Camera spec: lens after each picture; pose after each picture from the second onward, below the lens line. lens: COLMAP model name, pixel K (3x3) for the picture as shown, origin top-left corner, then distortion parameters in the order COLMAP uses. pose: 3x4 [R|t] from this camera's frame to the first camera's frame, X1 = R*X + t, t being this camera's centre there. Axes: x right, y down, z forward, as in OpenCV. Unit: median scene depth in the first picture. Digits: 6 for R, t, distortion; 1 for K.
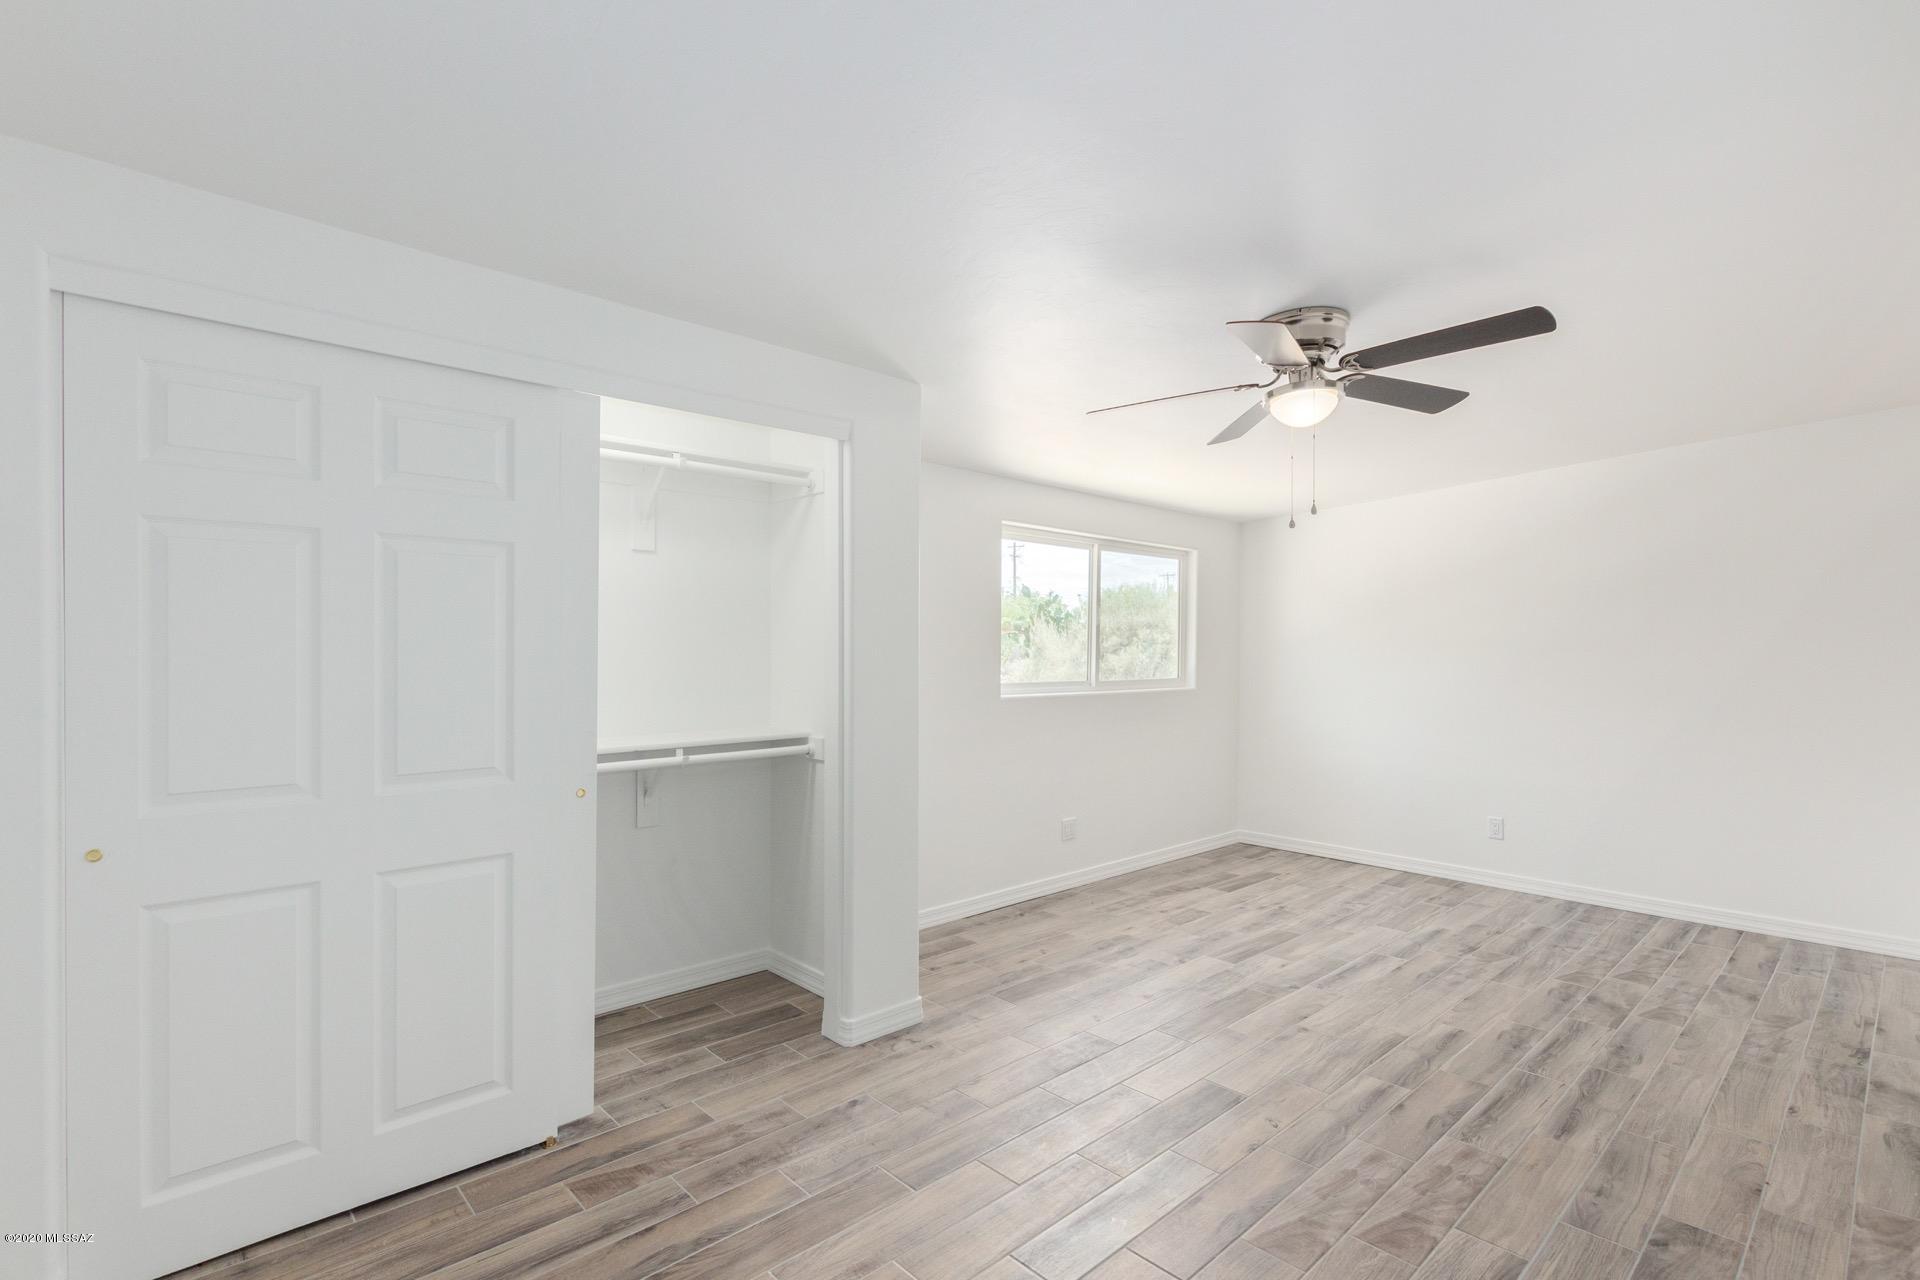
lens RADIAL K [[882.6, 0, 952.7], [0, 882.6, 644.8], [0, 0, 1]] dist [0.010063, -0.005917]
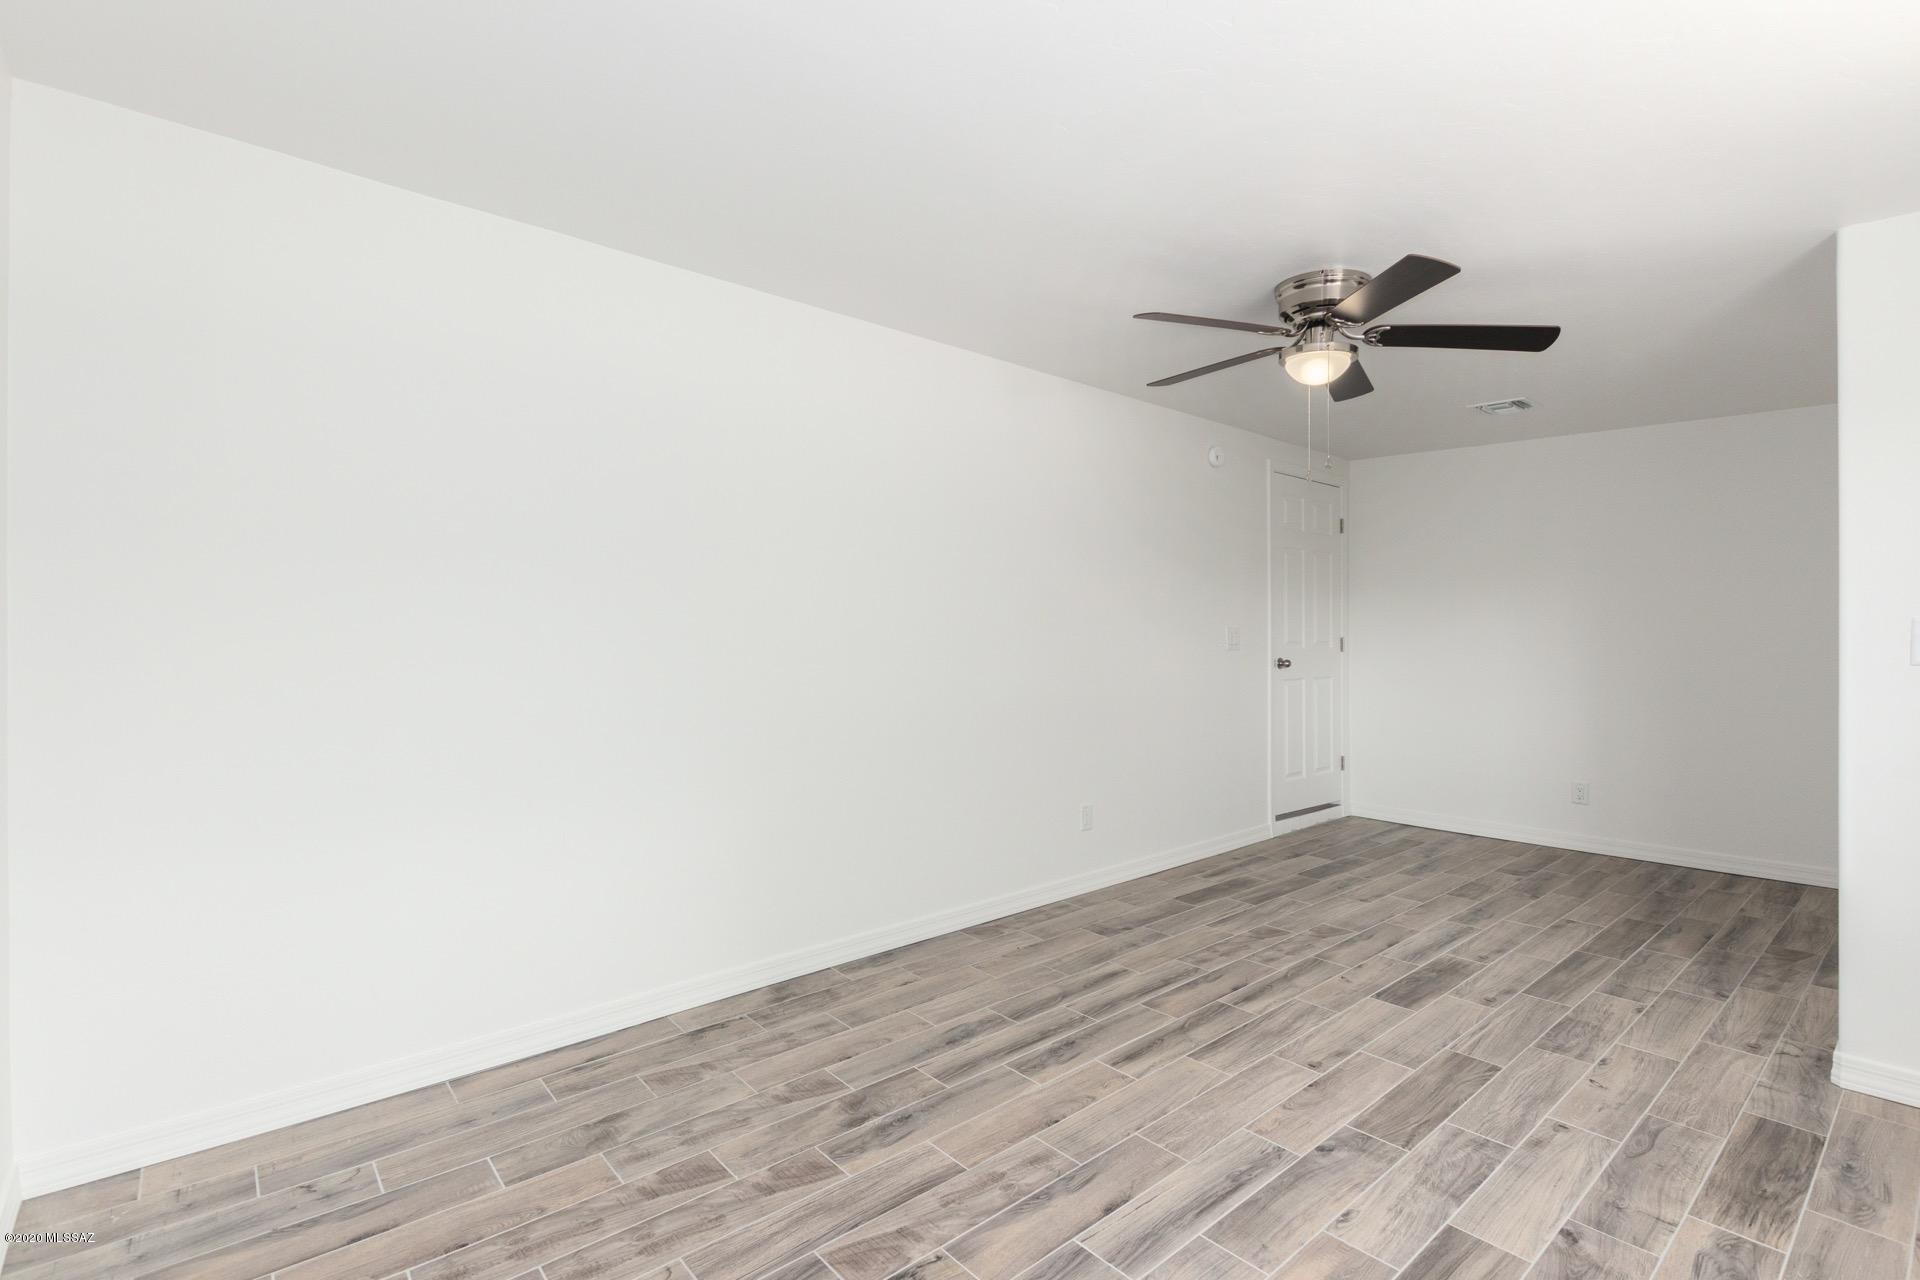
lens RADIAL K [[882.6, 0, 952.7], [0, 882.6, 644.8], [0, 0, 1]] dist [0.010063, -0.005917]
pose [[-0.999259, 0.002897, 0.038377, 0.714029], [0.002595, 0.999965, -0.007906, 0.064732], [-0.038399, -0.007801, -0.999232, 1.875131]]
